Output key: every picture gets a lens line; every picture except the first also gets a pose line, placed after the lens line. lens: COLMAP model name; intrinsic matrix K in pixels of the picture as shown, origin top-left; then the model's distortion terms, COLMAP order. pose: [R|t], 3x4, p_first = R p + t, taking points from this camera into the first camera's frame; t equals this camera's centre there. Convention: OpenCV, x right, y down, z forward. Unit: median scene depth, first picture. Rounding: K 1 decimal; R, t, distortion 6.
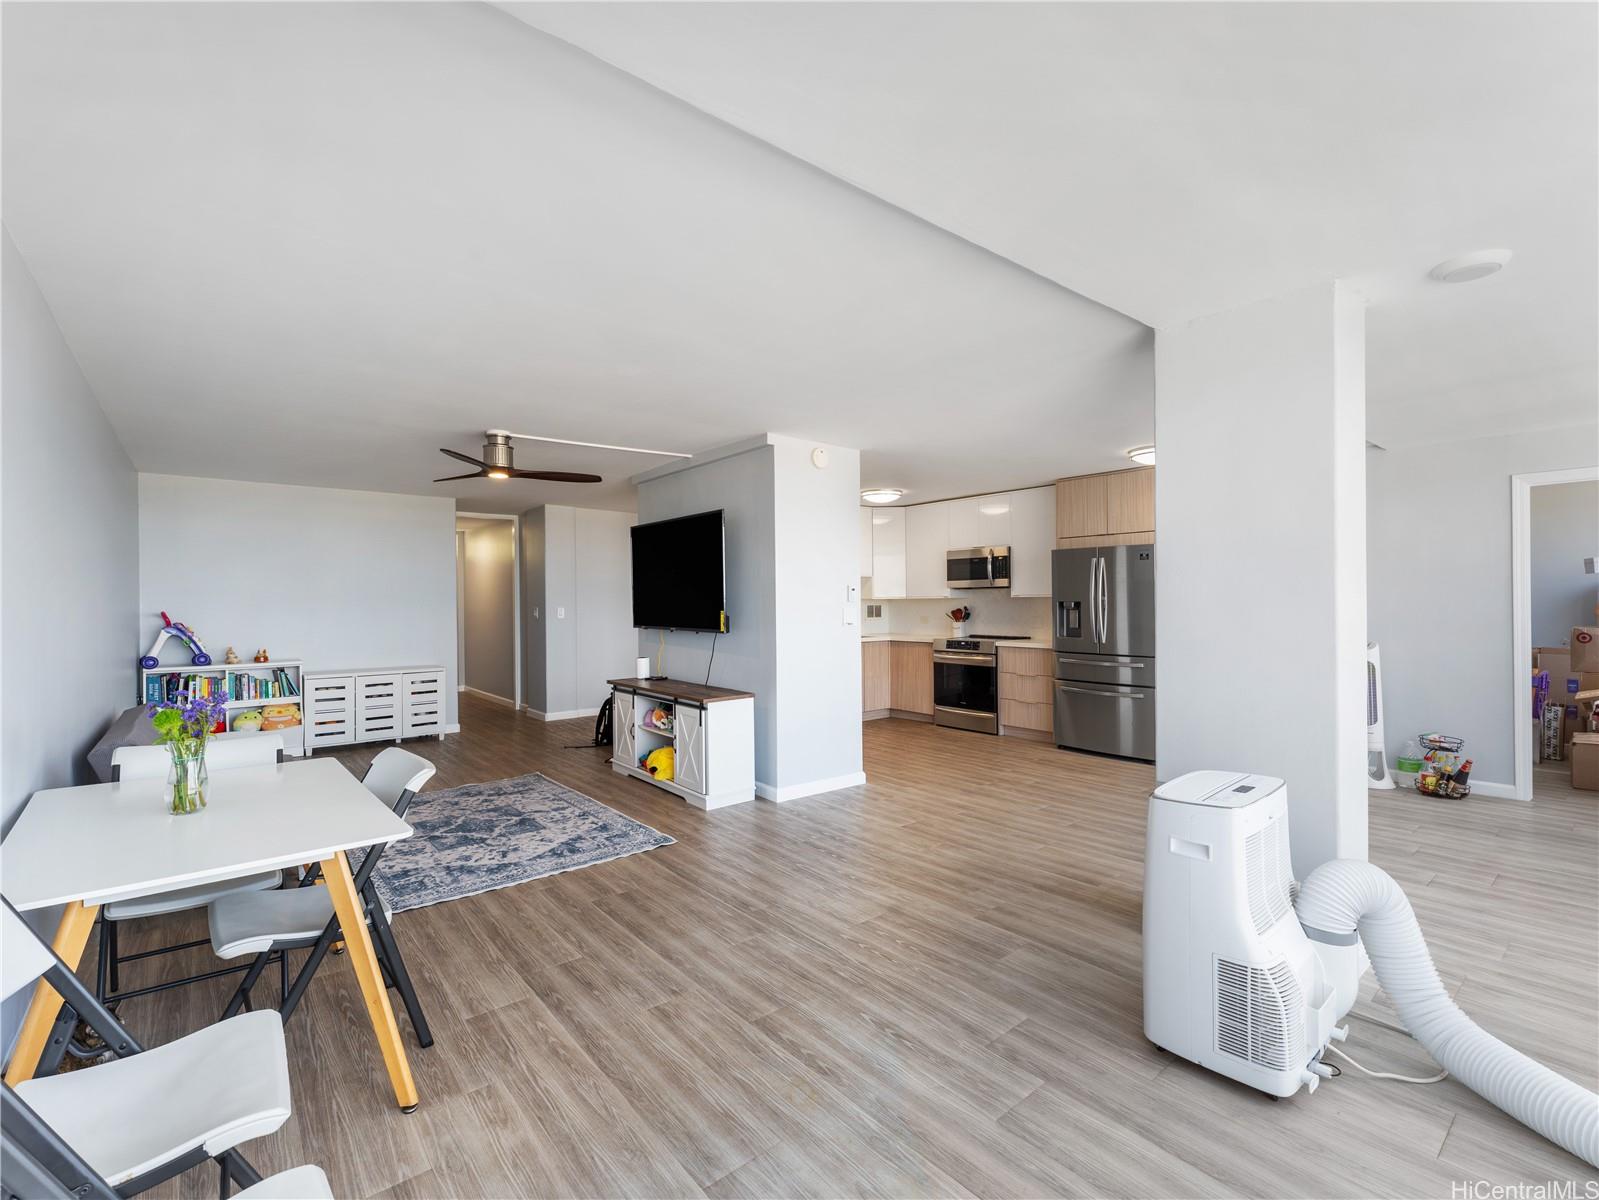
lens RADIAL K [[720.8, 0, 796.7], [0, 720.8, 597.2], [0, 0, 1]] dist [0.000179, -0.000005]
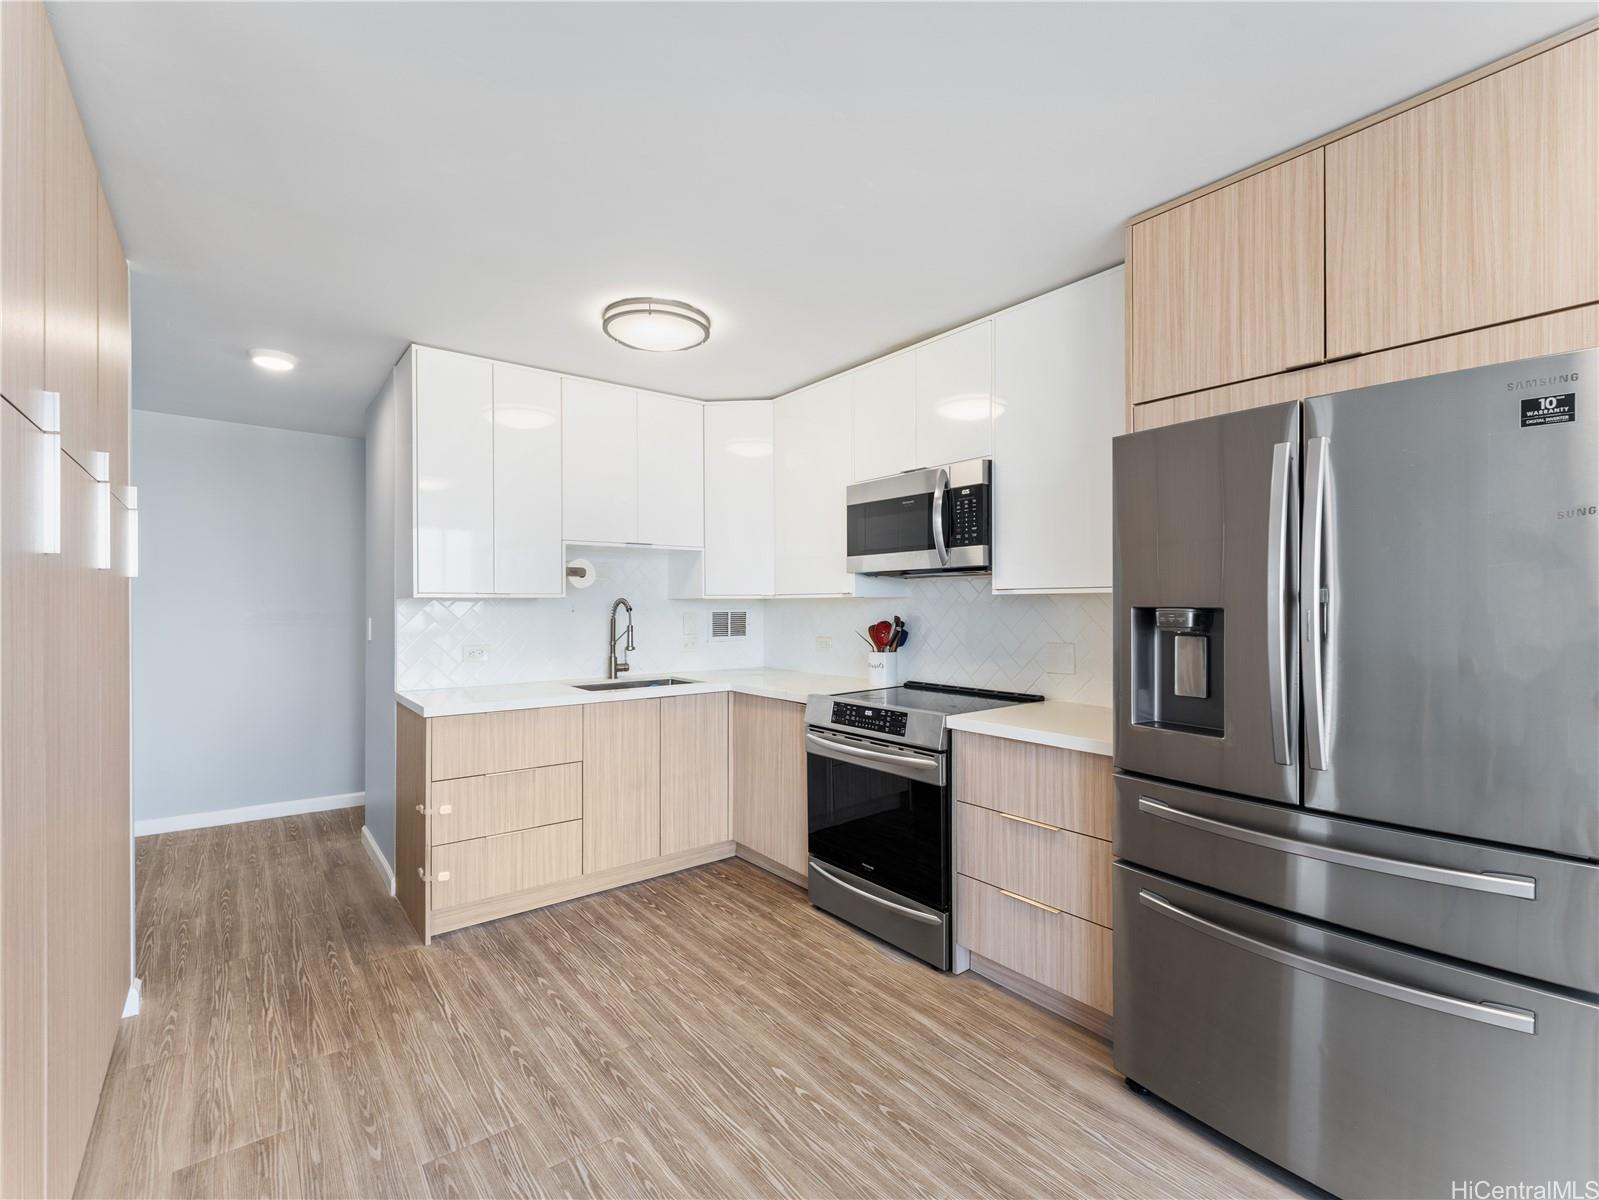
lens RADIAL K [[720.8, 0, 796.7], [0, 720.8, 597.2], [0, 0, 1]] dist [0.000179, -0.000005]
pose [[0.999447, 0.005232, -0.032837, 0.203276], [-0.005380, 0.999976, -0.004433, 0.003608], [0.032813, 0.004607, 0.999451, 0.608238]]
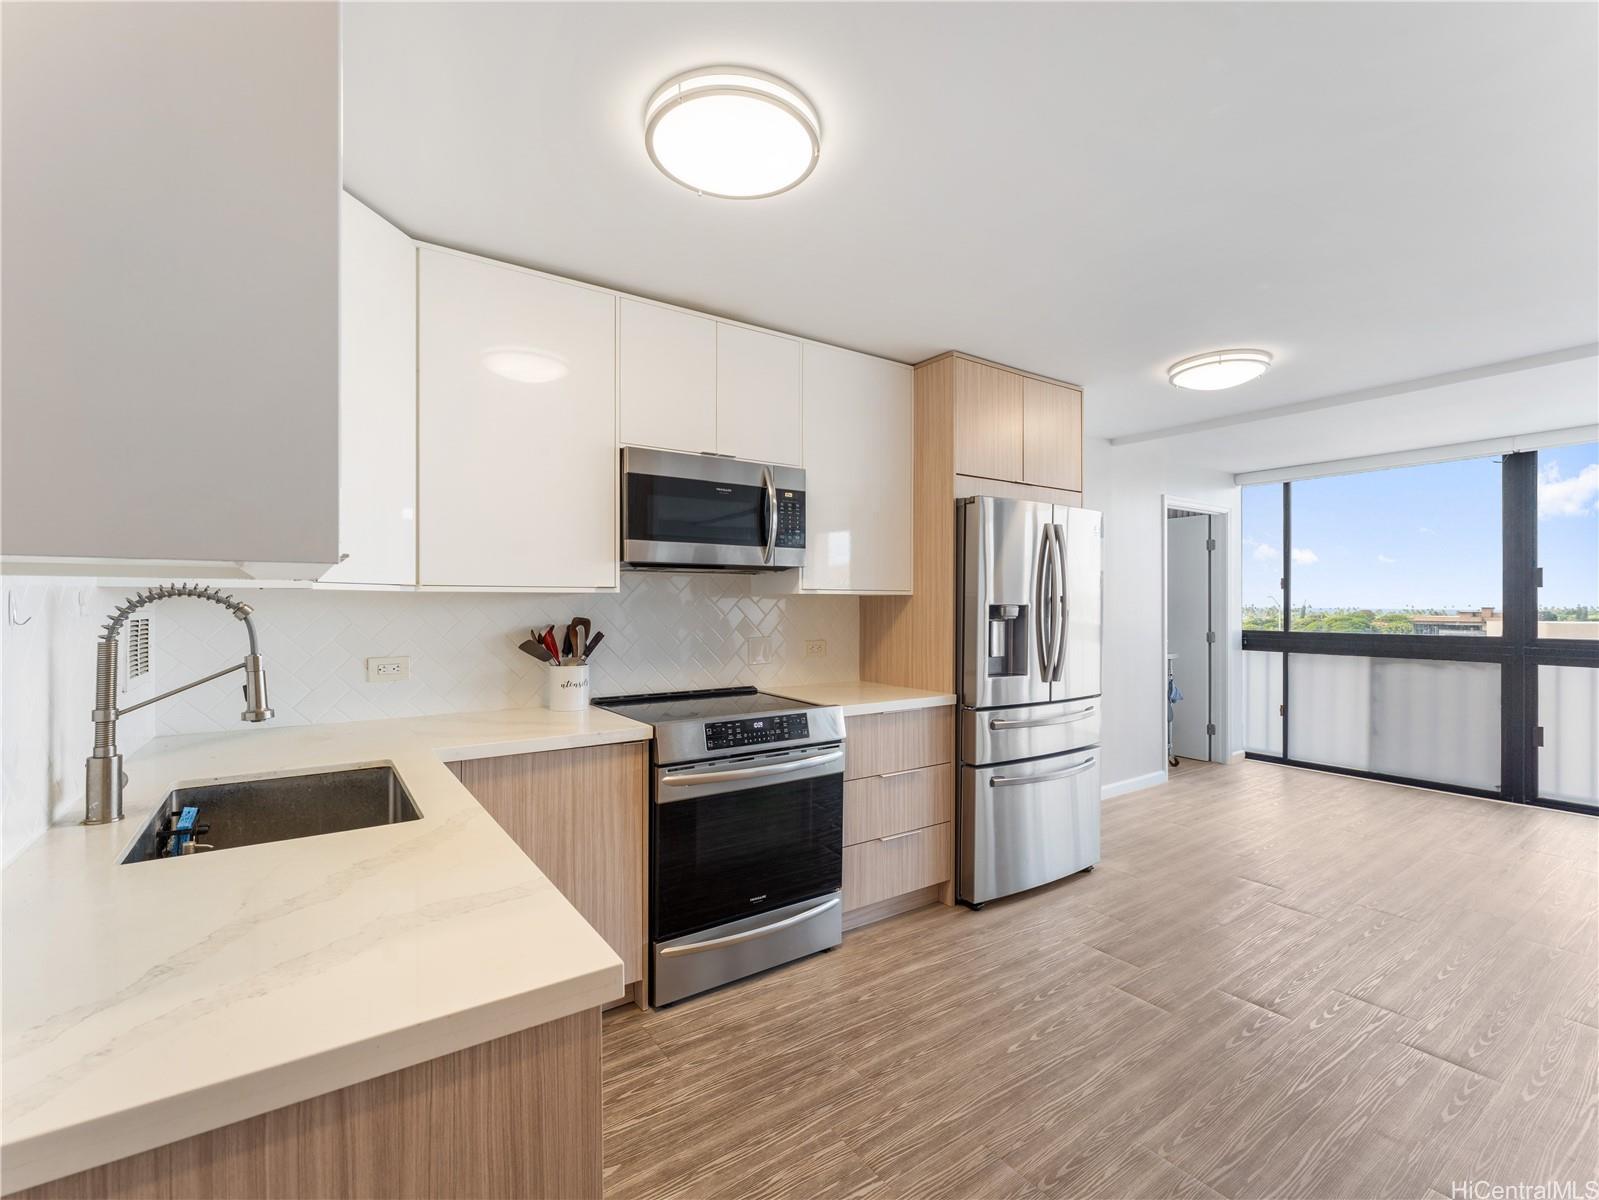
lens RADIAL K [[720.8, 0, 796.7], [0, 720.8, 597.2], [0, 0, 1]] dist [0.000179, -0.000005]
pose [[0.089020, 0.015740, 0.995906, -0.111904], [-0.005872, 0.999866, -0.015277, 0.008137], [-0.996013, -0.004488, 0.089100, 0.948108]]
